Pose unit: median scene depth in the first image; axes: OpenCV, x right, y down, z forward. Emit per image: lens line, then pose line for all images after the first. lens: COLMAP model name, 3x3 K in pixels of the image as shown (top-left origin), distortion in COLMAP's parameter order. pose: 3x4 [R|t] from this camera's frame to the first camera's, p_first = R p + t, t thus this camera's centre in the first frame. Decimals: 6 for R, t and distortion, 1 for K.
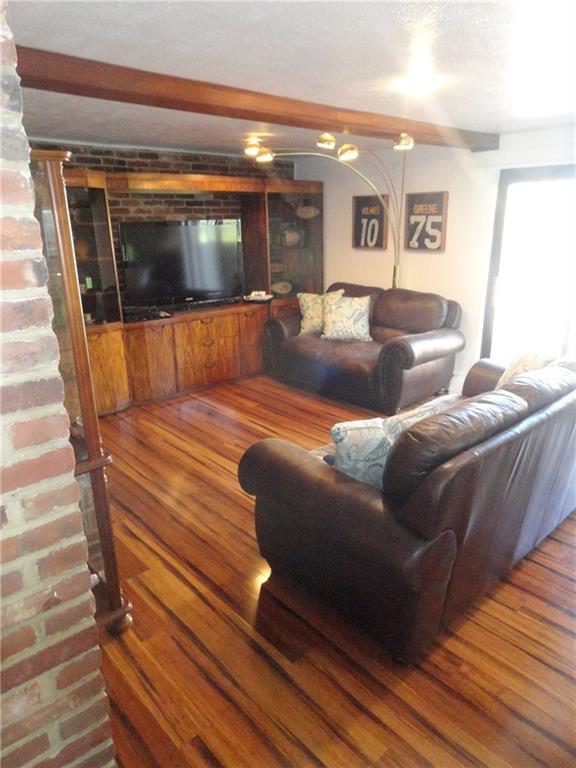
lens RADIAL K [[530.8, 0, 288.5], [0, 530.8, 381.1], [0, 0, 1]] dist [-0.000305, 0.008085]
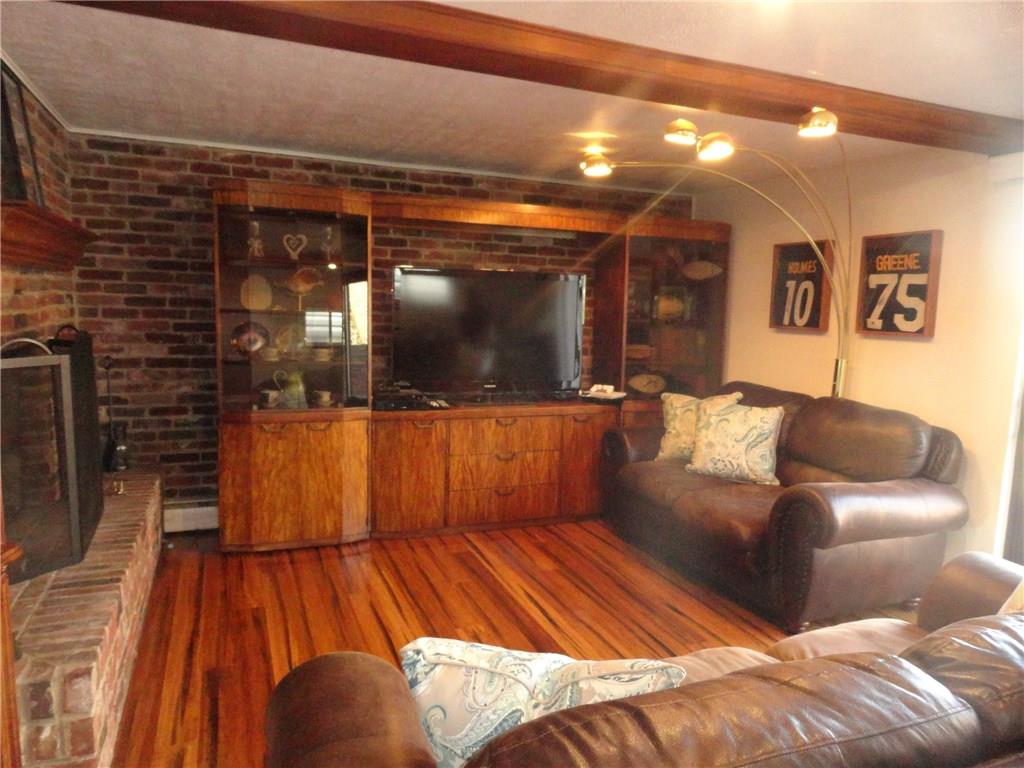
lens RADIAL K [[707.8, 0, 512.7], [0, 707.8, 385.2], [0, 0, 1]] dist [-0.000305, 0.008085]
pose [[0.938823, 0.081442, -0.334633, 0.136340], [-0.142734, 0.976274, -0.162840, -0.018300], [0.313431, 0.200642, 0.928172, 0.205041]]
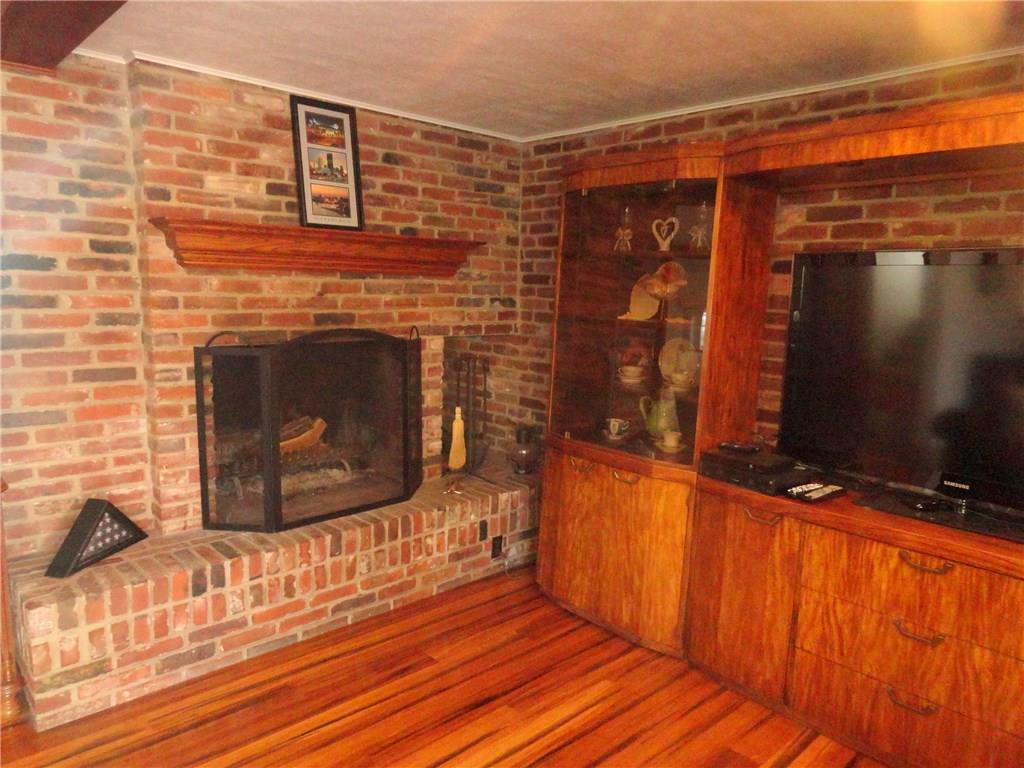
lens RADIAL K [[707.8, 0, 512.7], [0, 707.8, 384.7], [0, 0, 1]] dist [-0.000305, 0.008085]
pose [[0.011097, 0.152390, -0.988258, 0.234165], [-0.326555, 0.934683, 0.140462, -0.190577], [0.945113, 0.321162, 0.060136, 0.724676]]
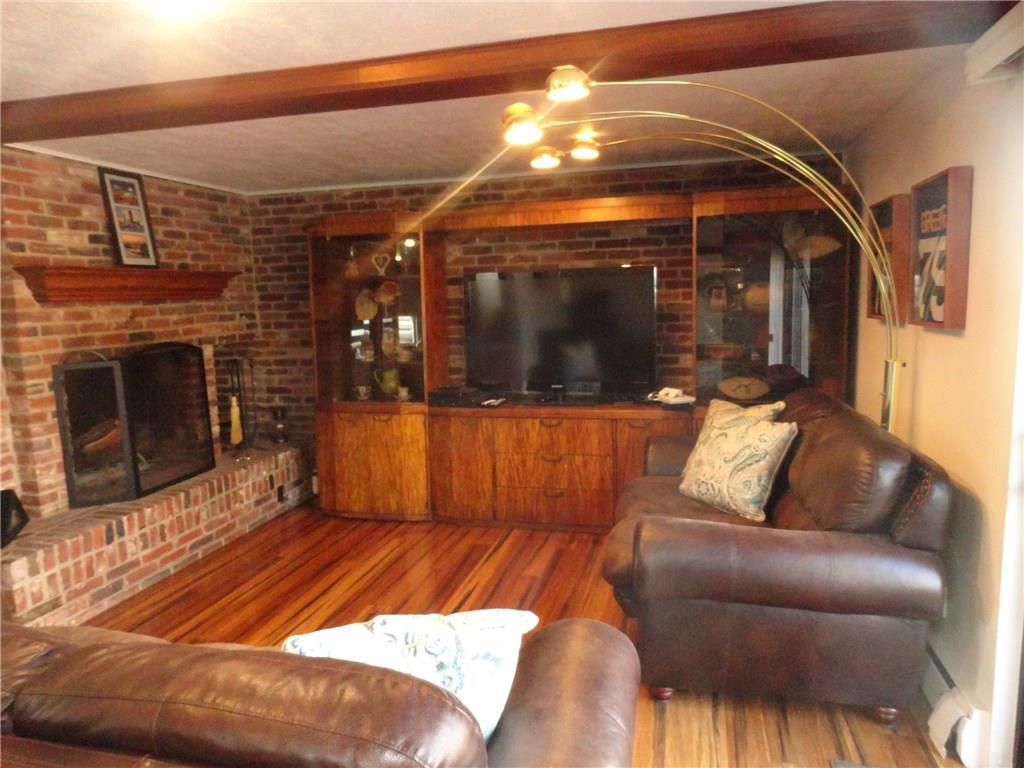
lens RADIAL K [[707.8, 0, 509.7], [0, 707.8, 384.9], [0, 0, 1]] dist [-0.000305, 0.008085]
pose [[0.544842, 0.103101, -0.832176, 0.520676], [-0.228644, 0.973074, -0.029141, -0.122095], [0.806764, 0.206150, 0.553745, 0.489660]]
